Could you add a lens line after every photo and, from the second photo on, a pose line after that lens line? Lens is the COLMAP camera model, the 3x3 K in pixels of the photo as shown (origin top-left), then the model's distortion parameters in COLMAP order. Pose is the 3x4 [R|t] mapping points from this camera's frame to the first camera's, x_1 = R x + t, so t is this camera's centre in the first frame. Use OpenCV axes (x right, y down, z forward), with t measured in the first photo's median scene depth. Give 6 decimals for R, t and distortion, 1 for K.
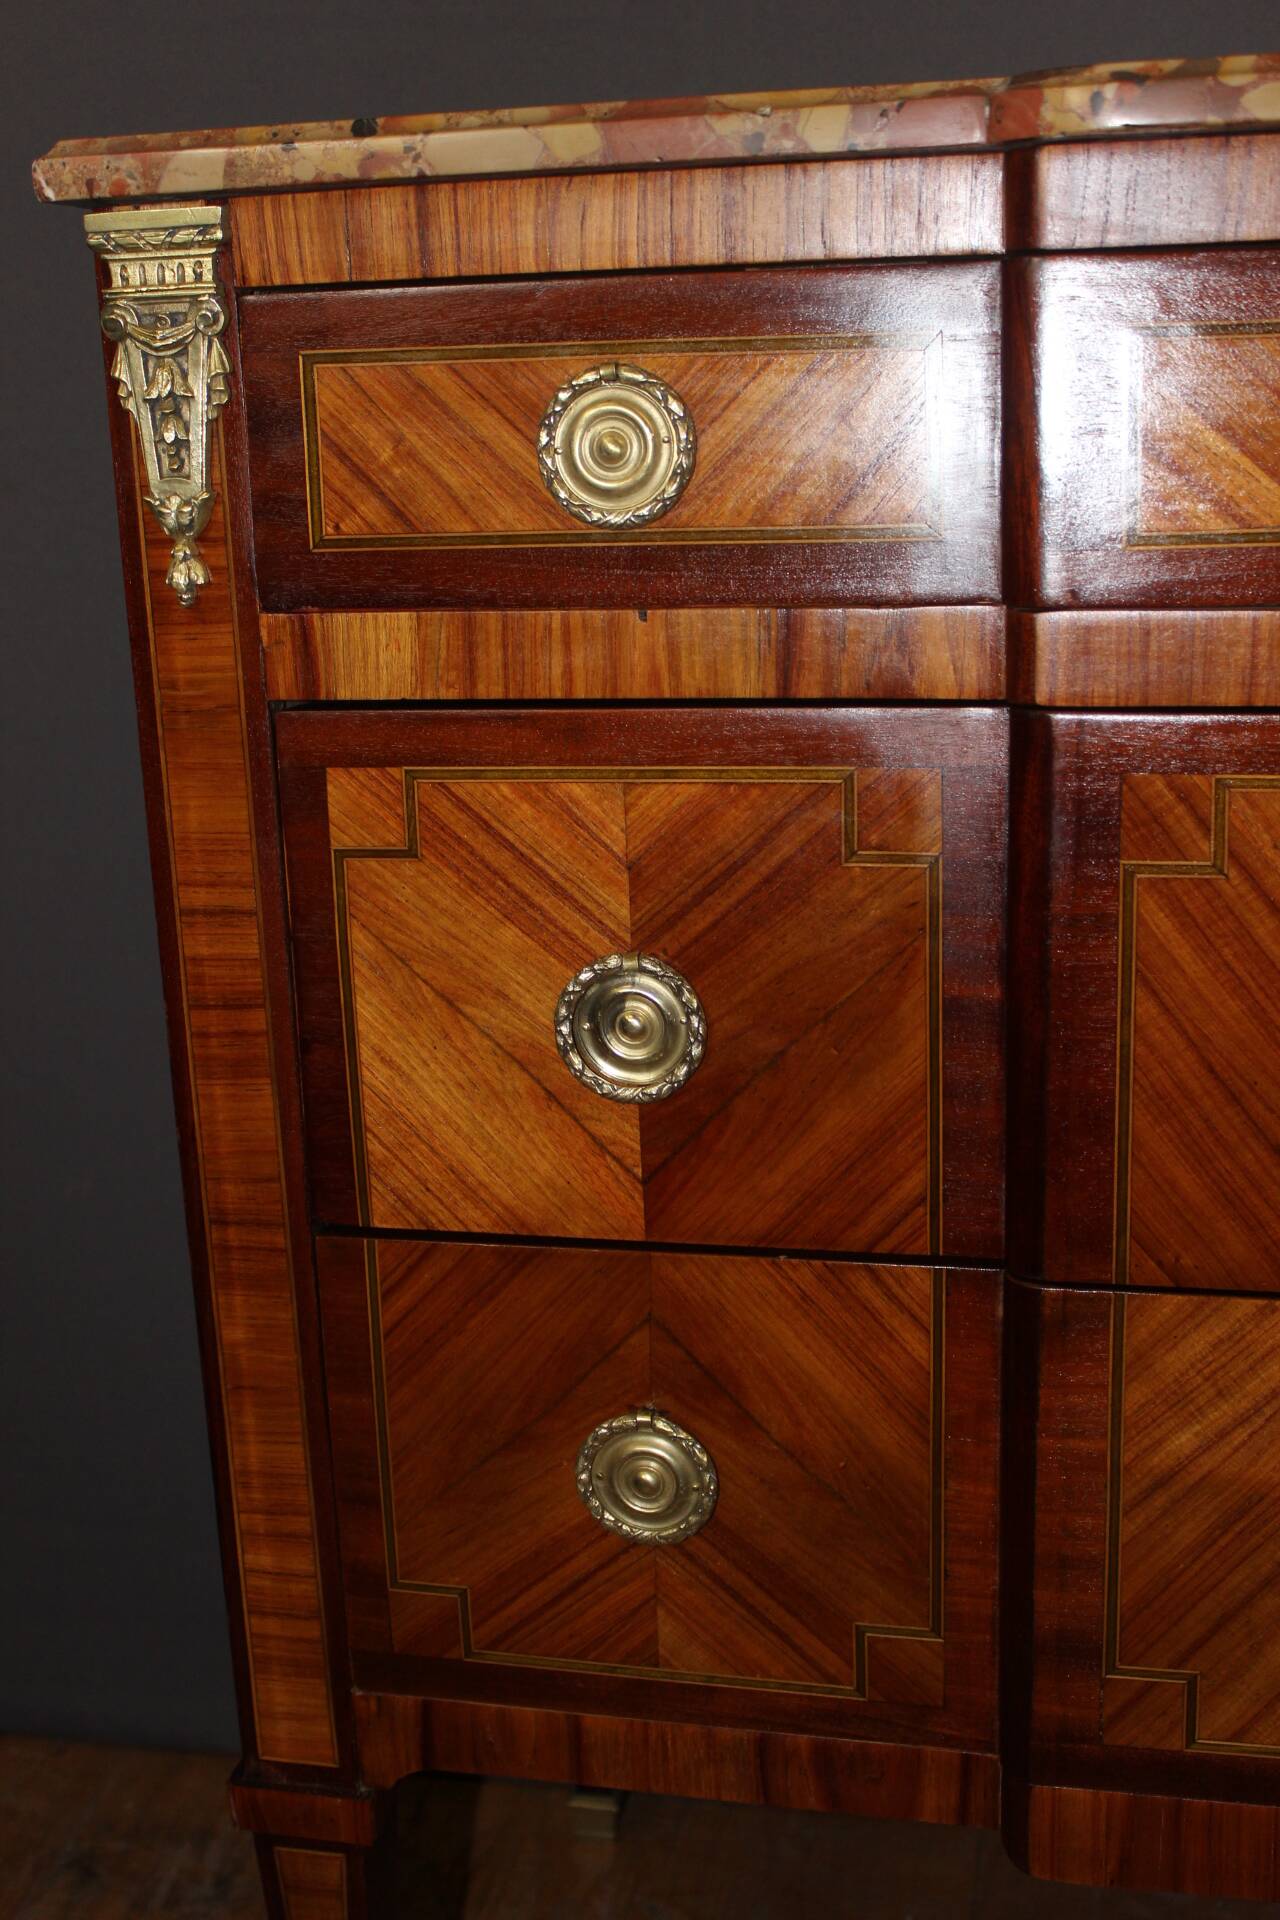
lens RADIAL K [[2220.8, 0, 640.0], [0, 2220.8, 960.0], [0, 0, 1]] dist [-0.061573, 0.036003]
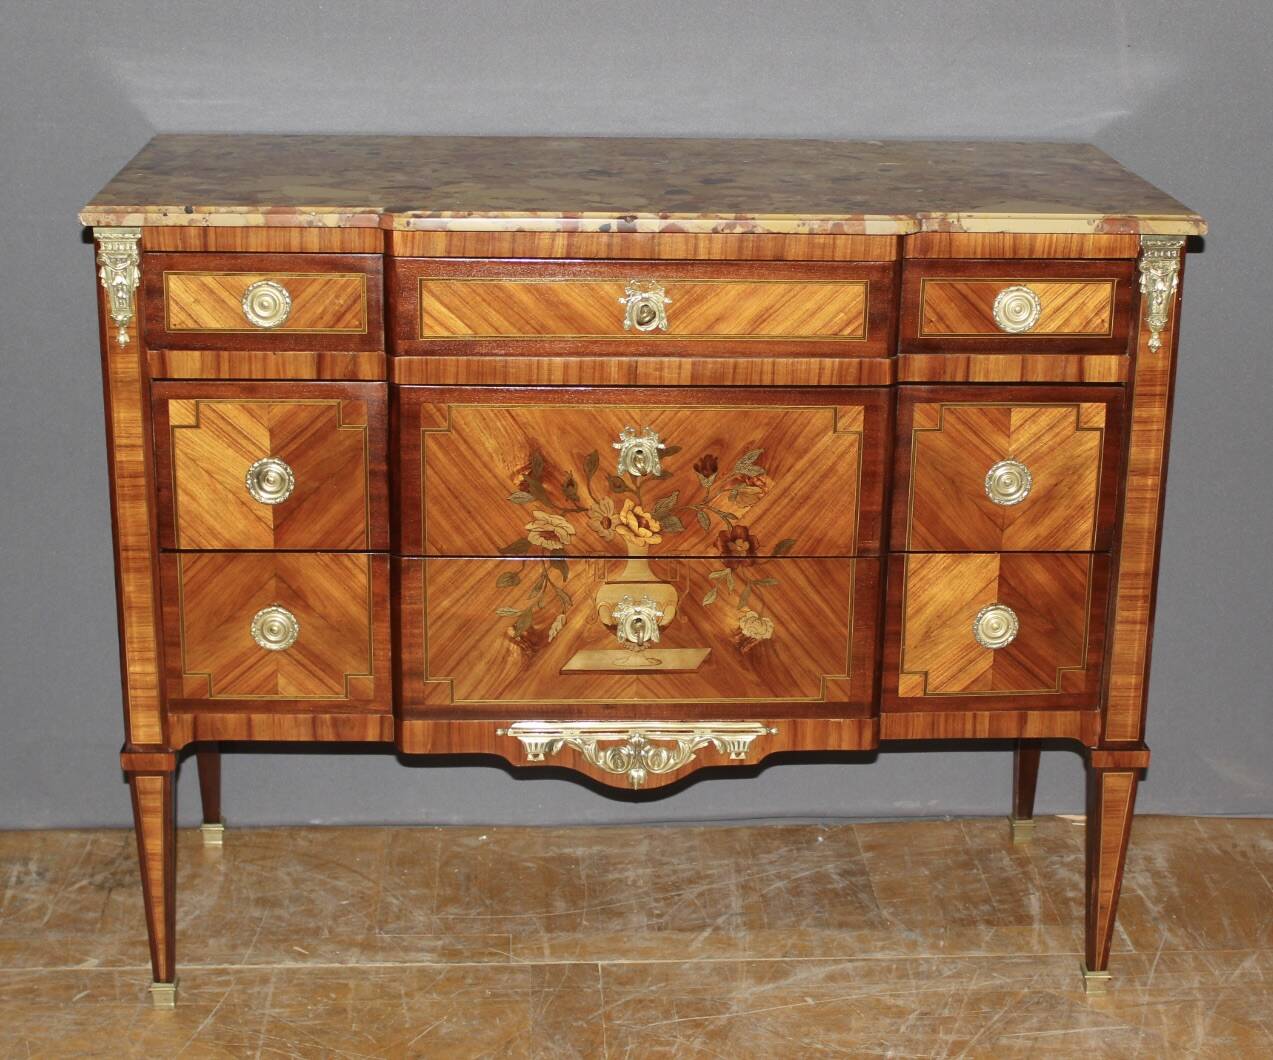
lens RADIAL K [[2215.6, 0, 650.1], [0, 2215.6, 484.9], [0, 0, 1]] dist [-0.104787, 0.129772]
pose [[0.962860, -0.028572, 0.268485, -0.325369], [0.014333, 0.998392, 0.054847, -0.127254], [-0.269620, -0.048962, 0.961721, -2.148674]]
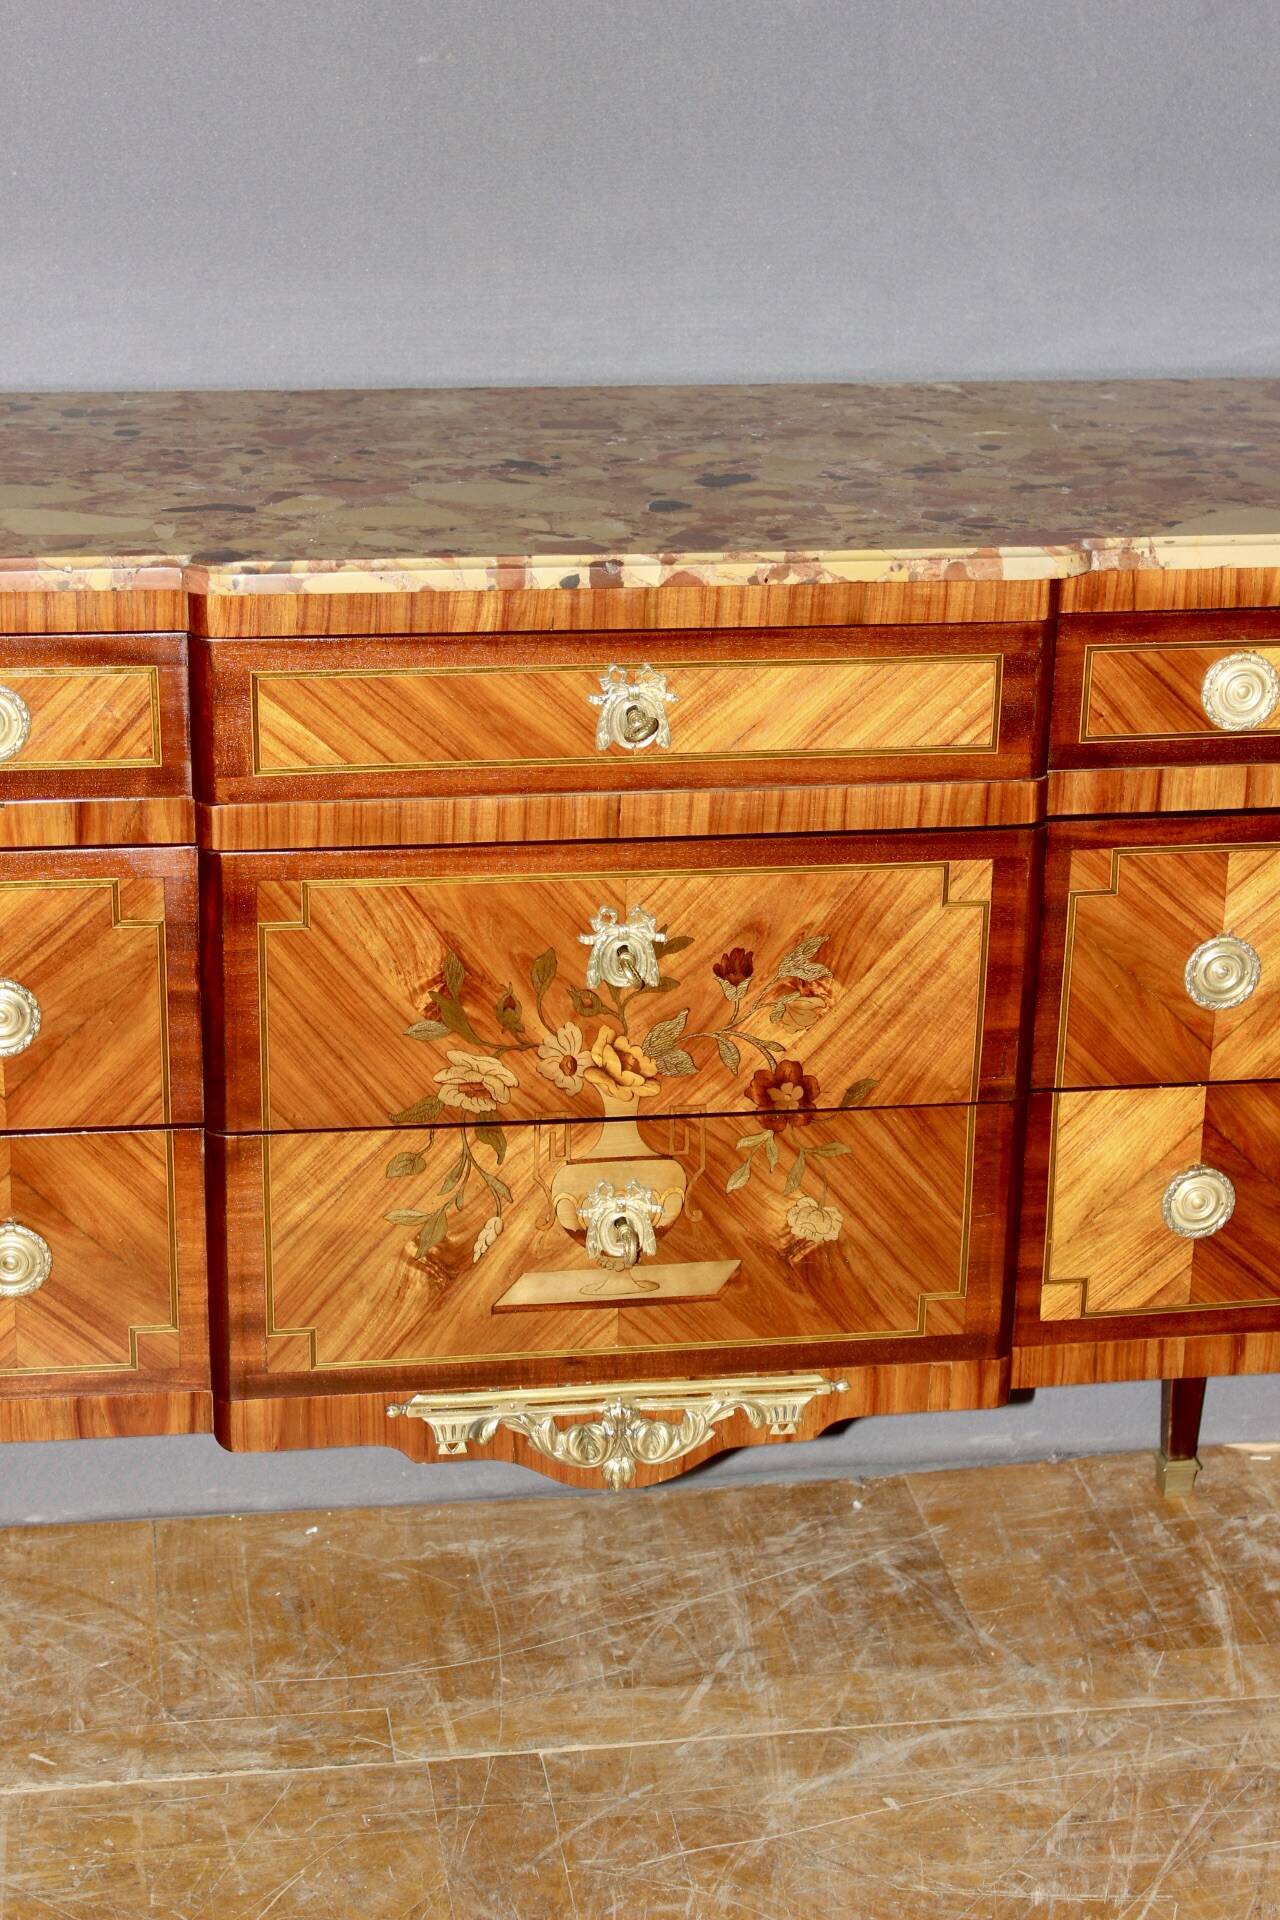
lens RADIAL K [[3373.5, 0, 625.8], [0, 3373.5, 961.1], [0, 0, 1]] dist [-0.017601, 0.187372]
pose [[0.933336, -0.077856, 0.350462, -0.496298], [0.038312, 0.992227, 0.118394, -0.327998], [-0.356955, -0.097075, 0.929064, -1.785165]]
